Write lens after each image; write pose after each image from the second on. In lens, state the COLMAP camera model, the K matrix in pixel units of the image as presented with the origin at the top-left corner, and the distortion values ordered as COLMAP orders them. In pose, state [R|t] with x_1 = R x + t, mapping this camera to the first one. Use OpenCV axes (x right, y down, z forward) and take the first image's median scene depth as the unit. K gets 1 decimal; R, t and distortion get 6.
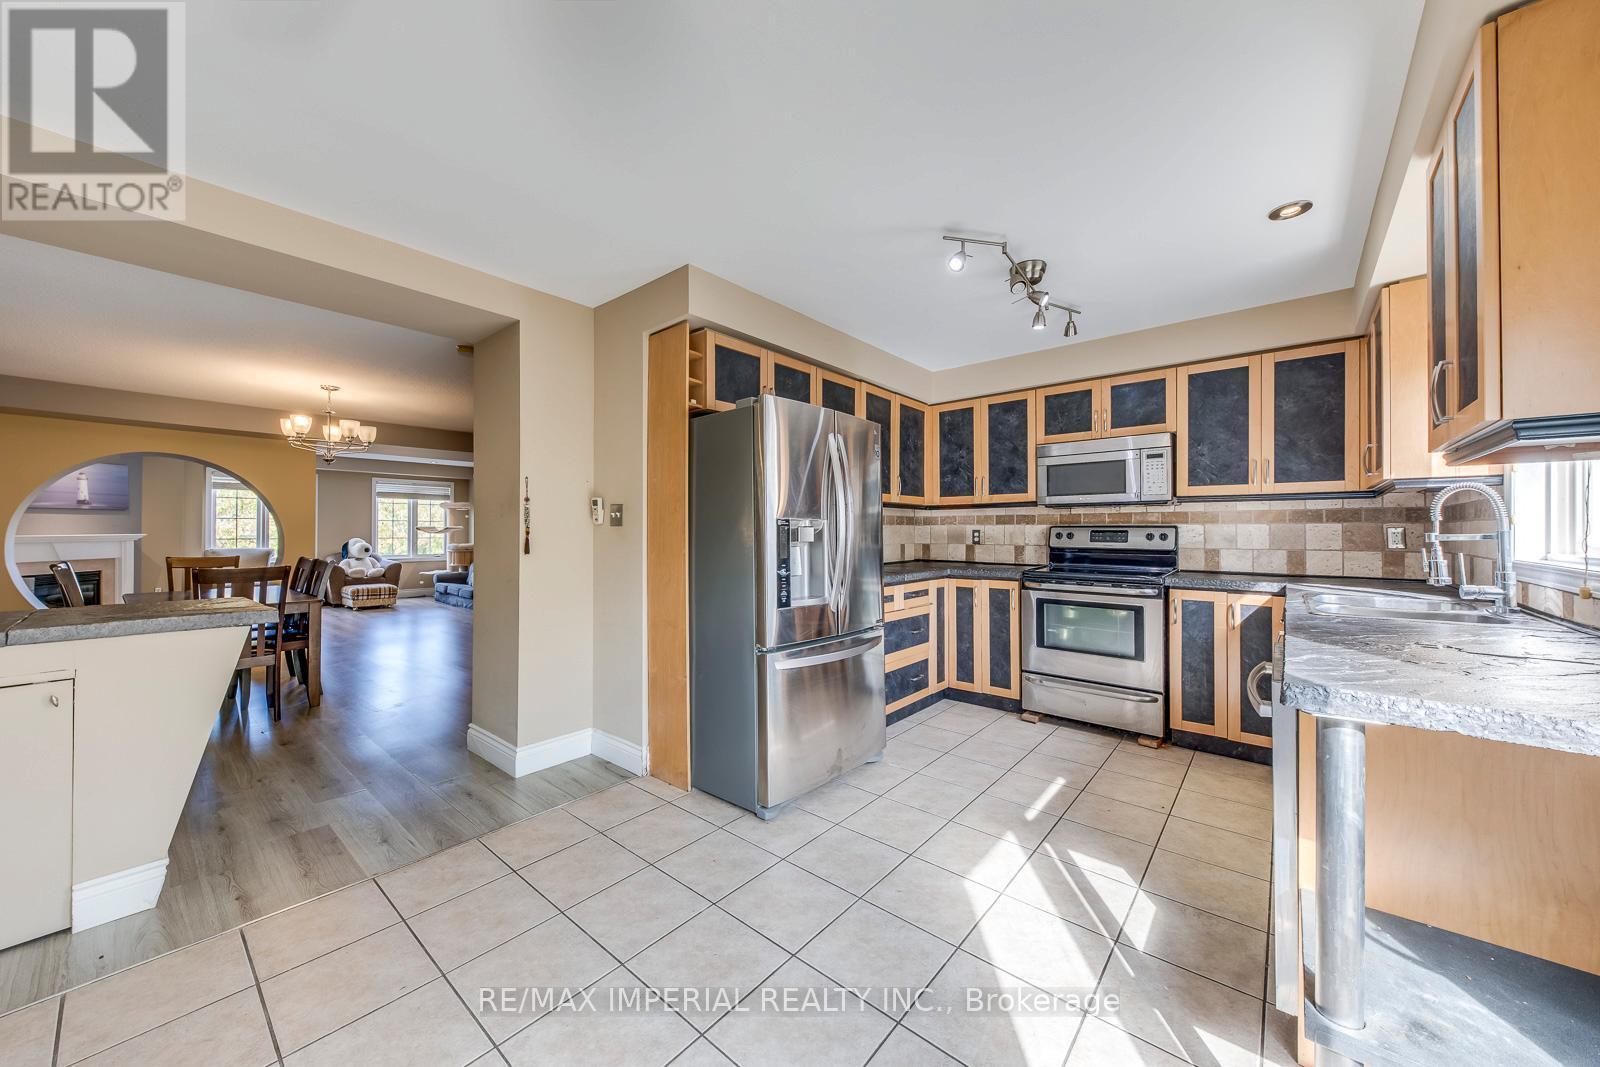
lens RADIAL K [[574.0, 0, 786.9], [0, 574.0, 525.9], [0, 0, 1]] dist [0.005707, -0.000384]
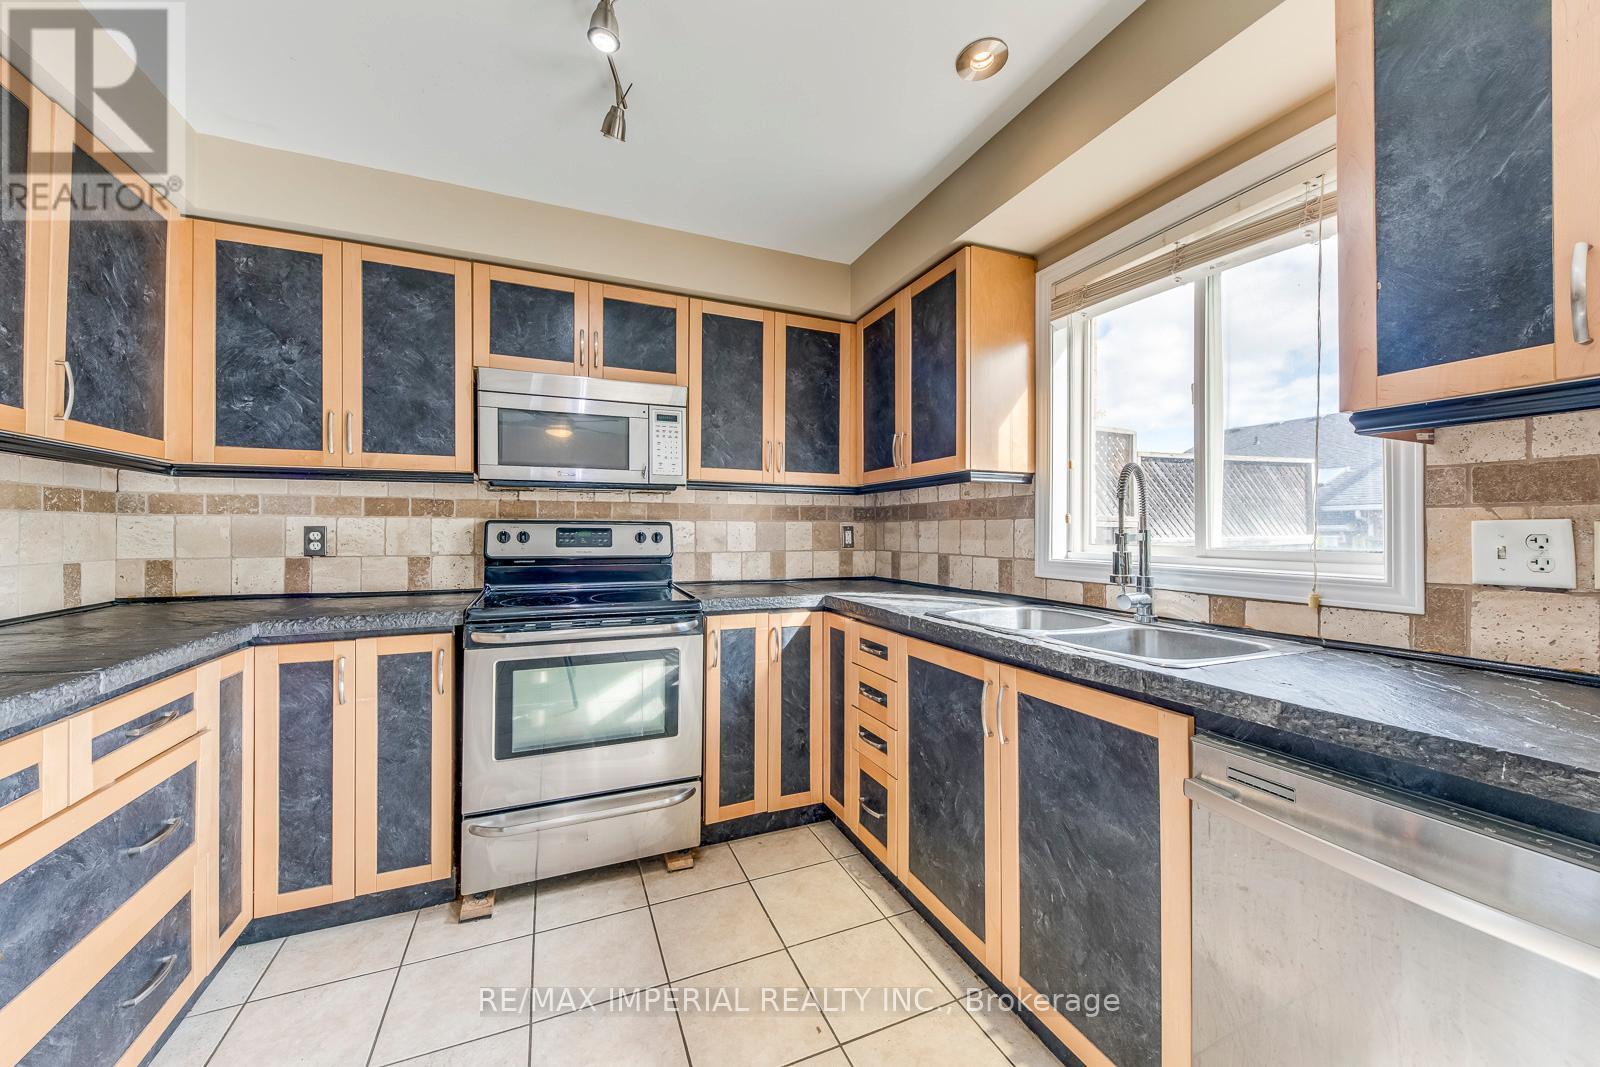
lens RADIAL K [[574.0, 0, 786.9], [0, 574.0, 525.9], [0, 0, 1]] dist [0.005707, -0.000384]
pose [[0.447672, 0.008240, 0.894160, 0.097615], [-0.009732, 0.999943, -0.004342, 0.006082], [-0.894145, -0.006758, 0.447727, 0.545737]]
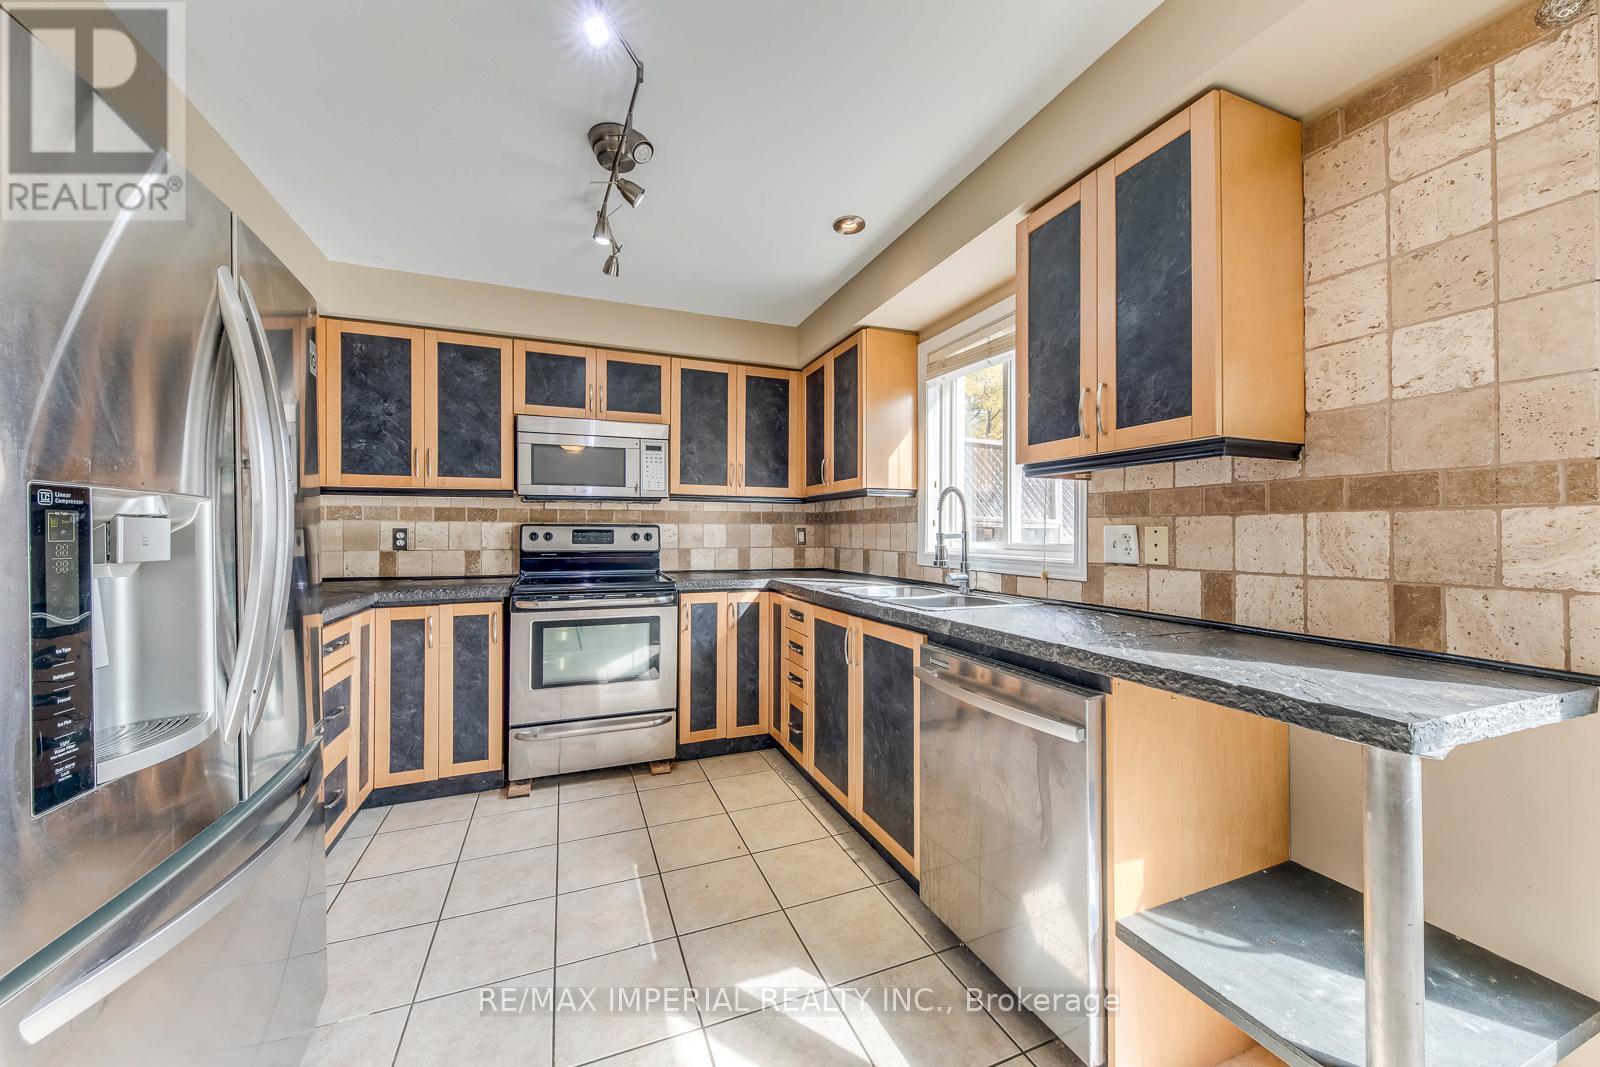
lens RADIAL K [[574.0, 0, 786.9], [0, 574.0, 525.9], [0, 0, 1]] dist [0.005707, -0.000384]
pose [[0.464640, 0.008889, 0.885455, -0.062218], [-0.009464, 0.999942, -0.005072, 0.003874], [-0.885449, -0.006023, 0.464698, 0.372606]]
